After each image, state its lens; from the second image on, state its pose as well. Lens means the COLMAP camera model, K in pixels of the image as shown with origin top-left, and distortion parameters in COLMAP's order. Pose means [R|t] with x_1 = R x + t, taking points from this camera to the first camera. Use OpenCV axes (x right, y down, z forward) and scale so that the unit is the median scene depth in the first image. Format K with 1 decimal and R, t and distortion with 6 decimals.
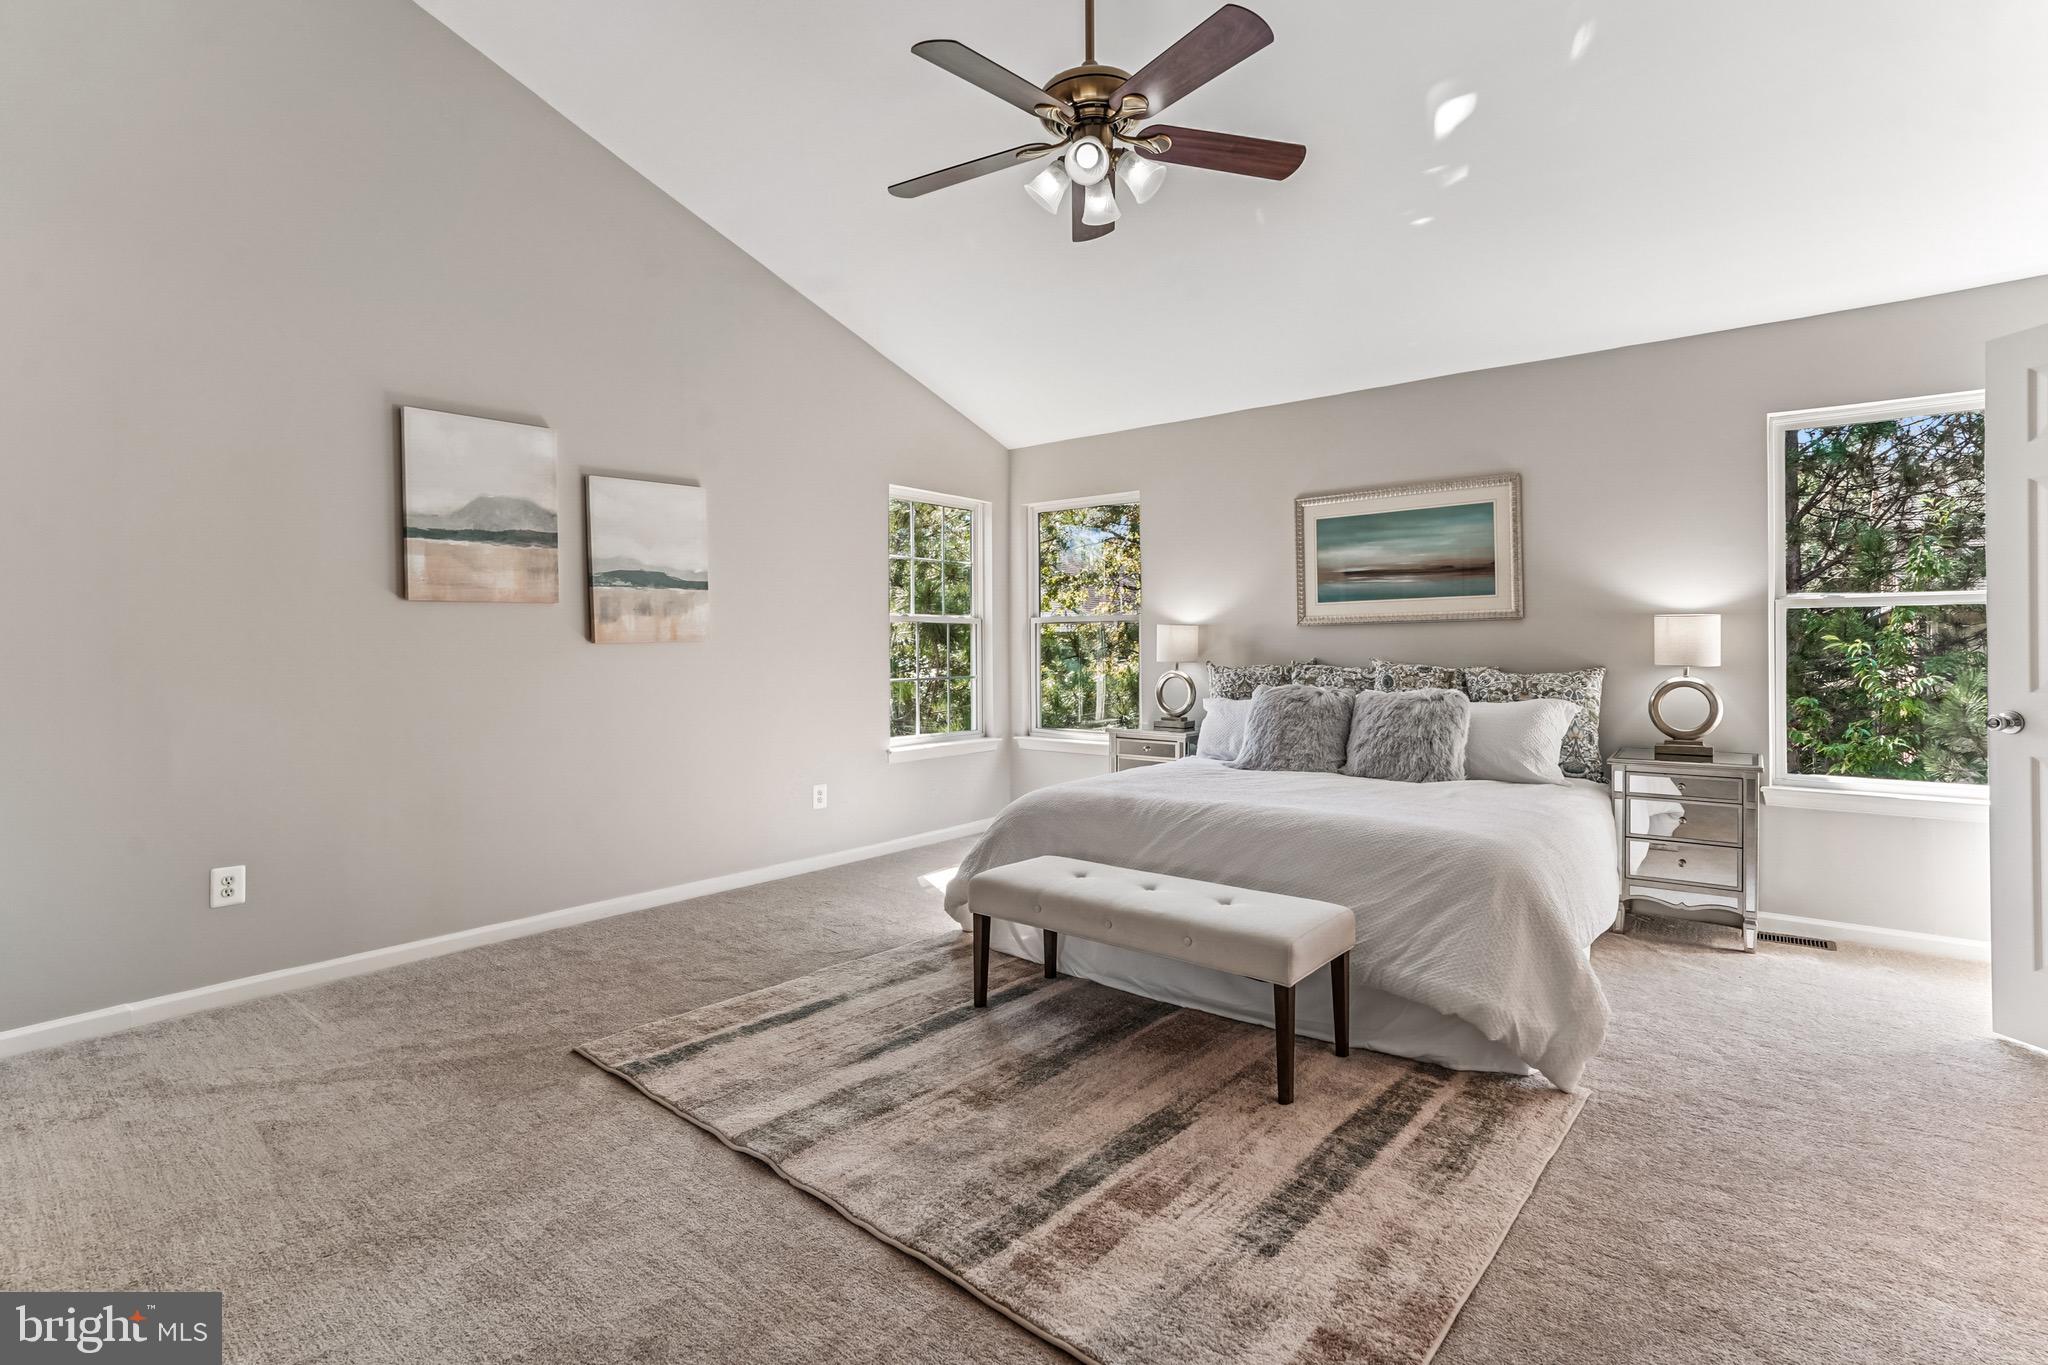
lens RADIAL K [[978.0, 0, 1040.0], [0, 978.0, 653.1], [0, 0, 1]] dist [-0.048097, 0.031588]
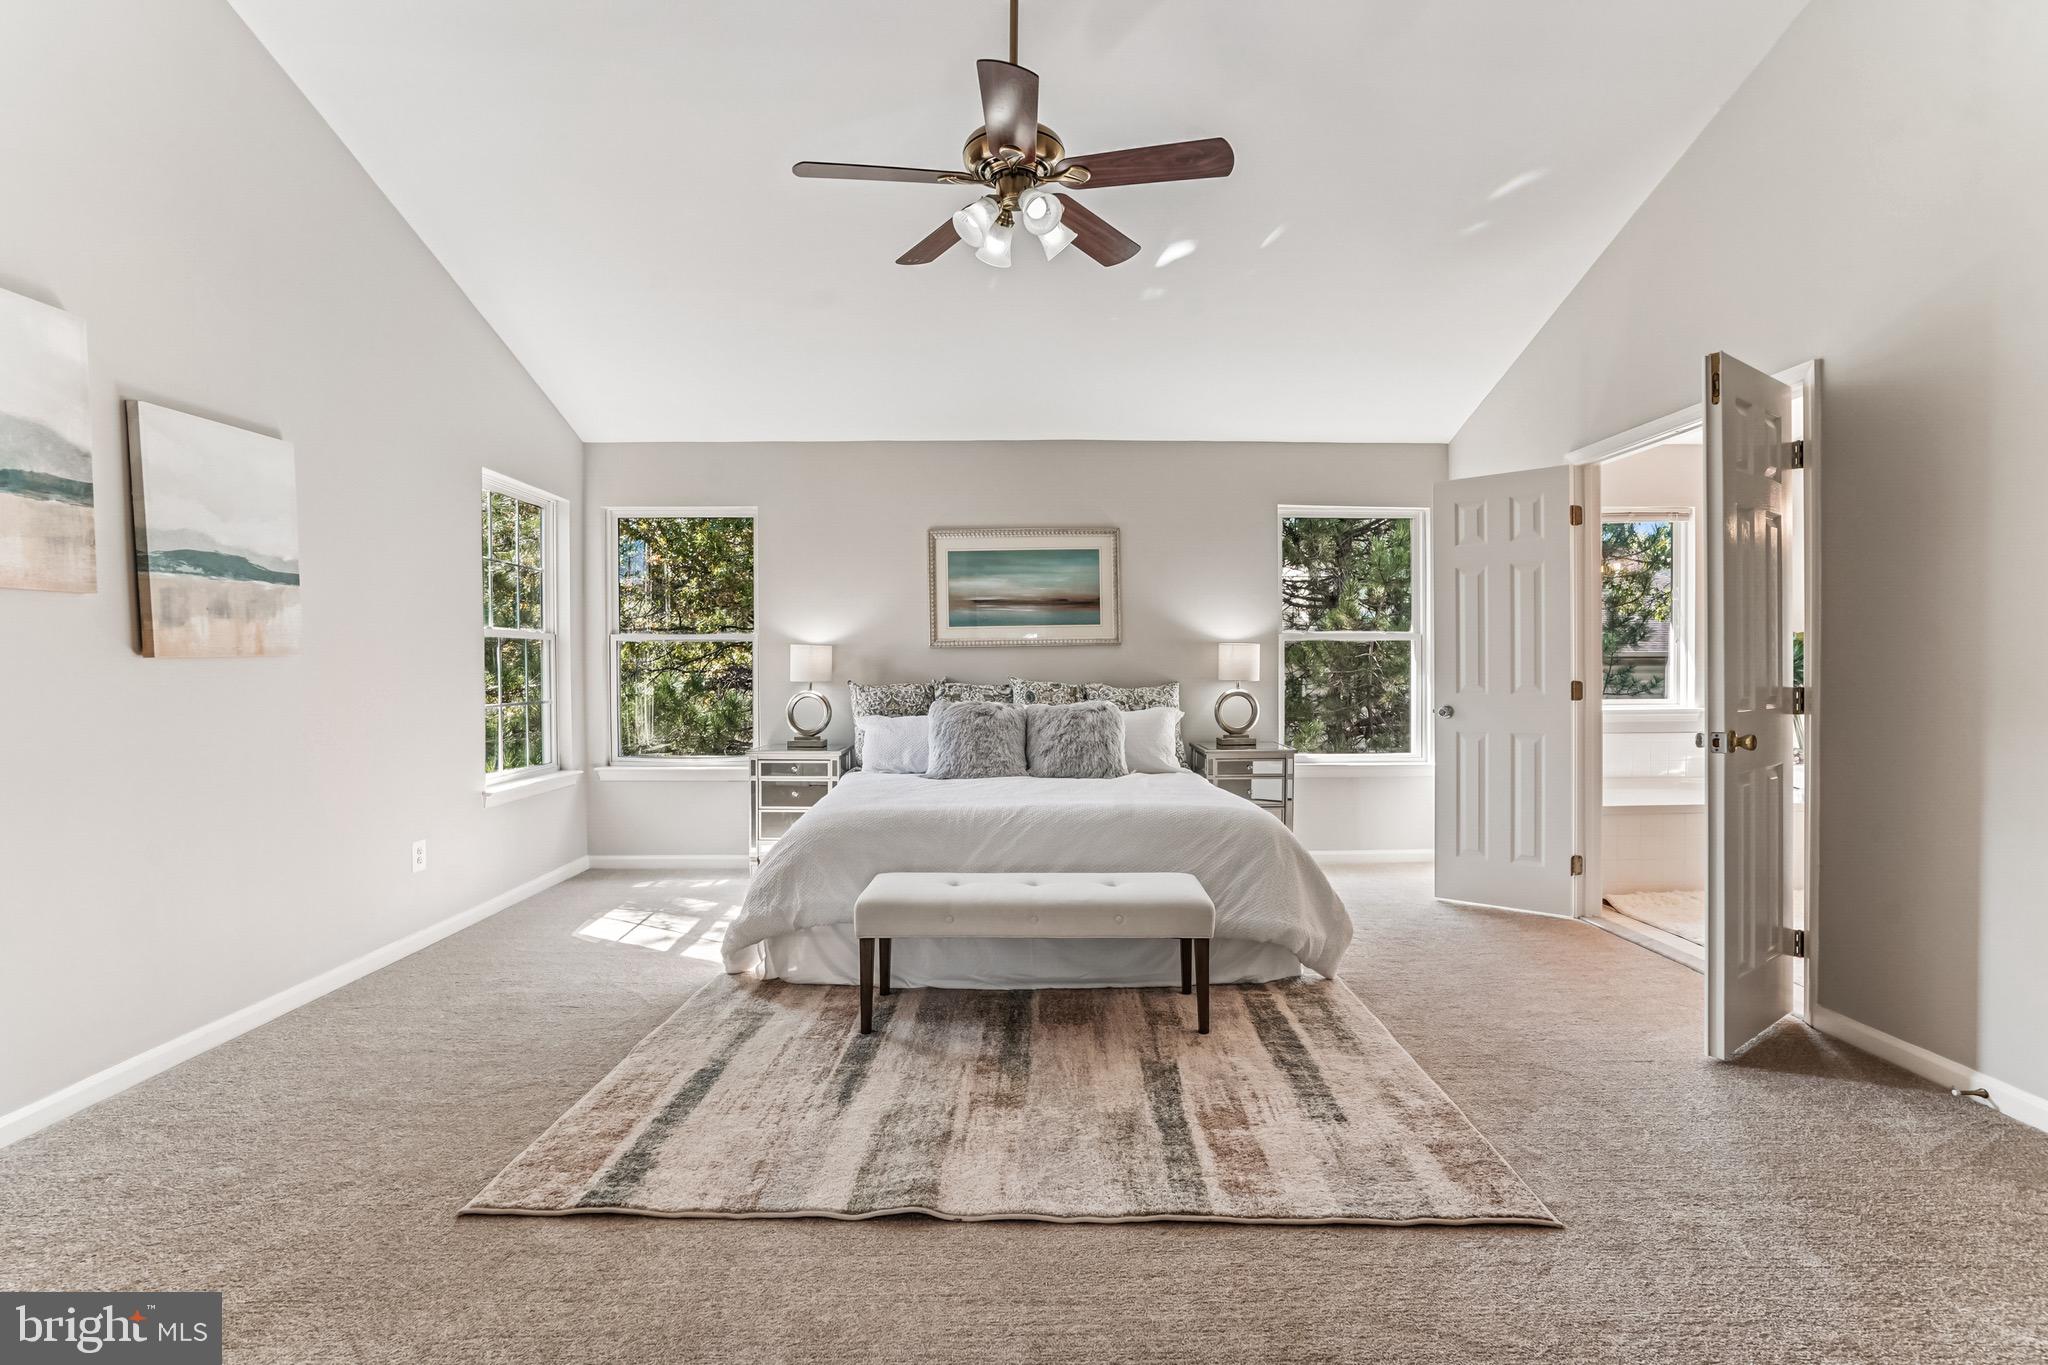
lens RADIAL K [[964.7, 0, 1043.4], [0, 964.7, 681.5], [0, 0, 1]] dist [-0.048218, 0.030412]
pose [[0.767585, -0.006884, 0.640910, -0.420788], [0.003370, 0.999972, 0.006705, 0.004185], [-0.640938, -0.002987, 0.767587, 0.117997]]
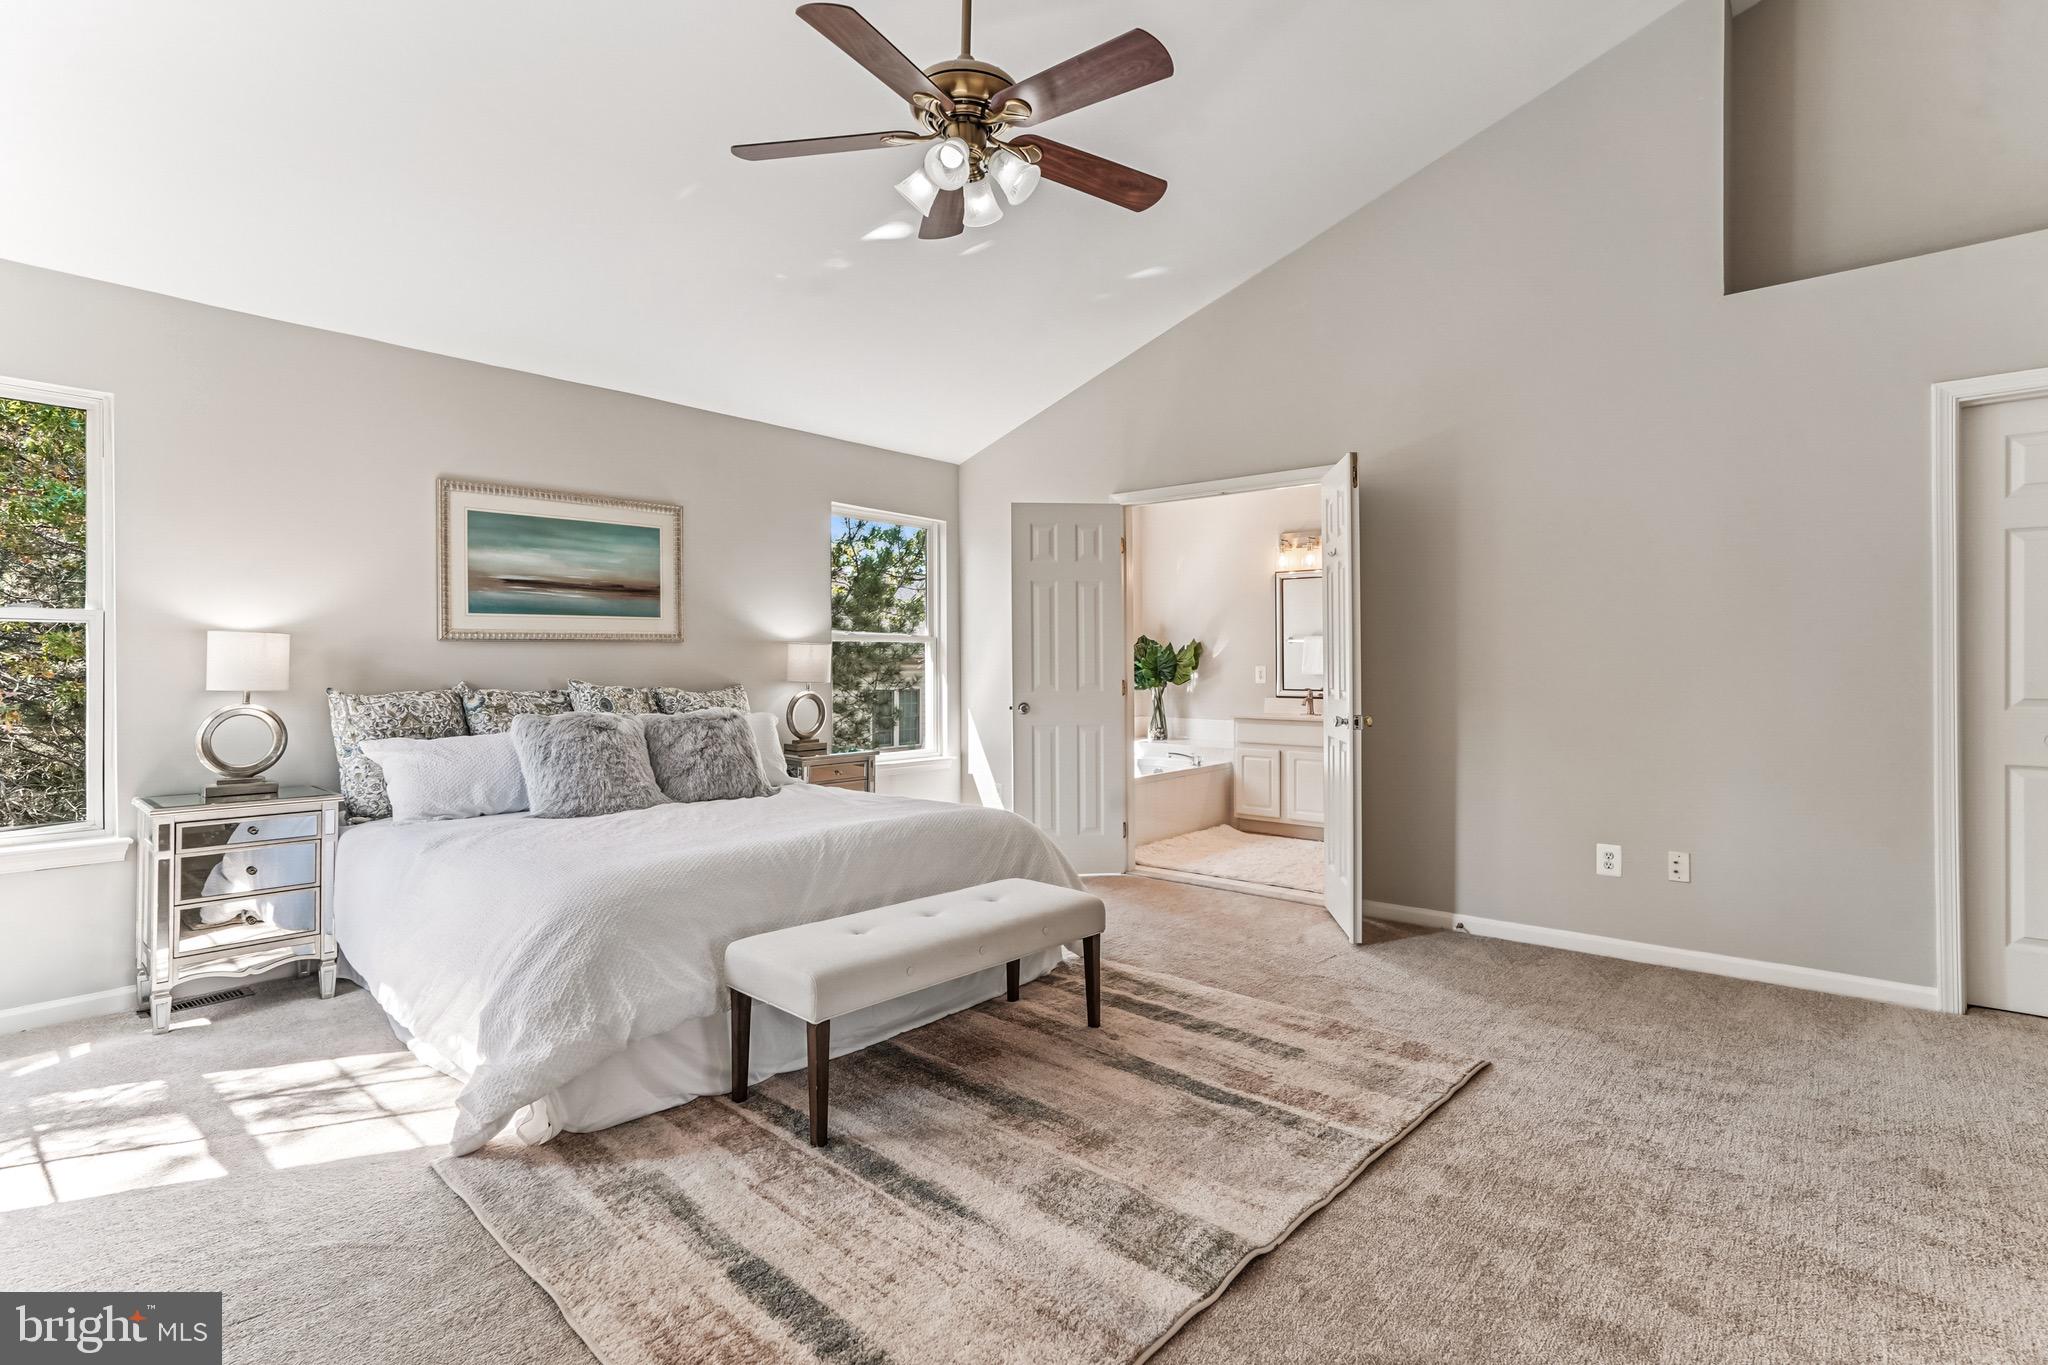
lens RADIAL K [[978.0, 0, 1040.0], [0, 978.0, 653.1], [0, 0, 1]] dist [-0.048097, 0.031588]
pose [[0.038656, 0.017394, 0.999101, -0.629095], [0.007398, 0.999816, -0.017693, -0.000669], [-0.999225, 0.008075, 0.038521, 0.624550]]
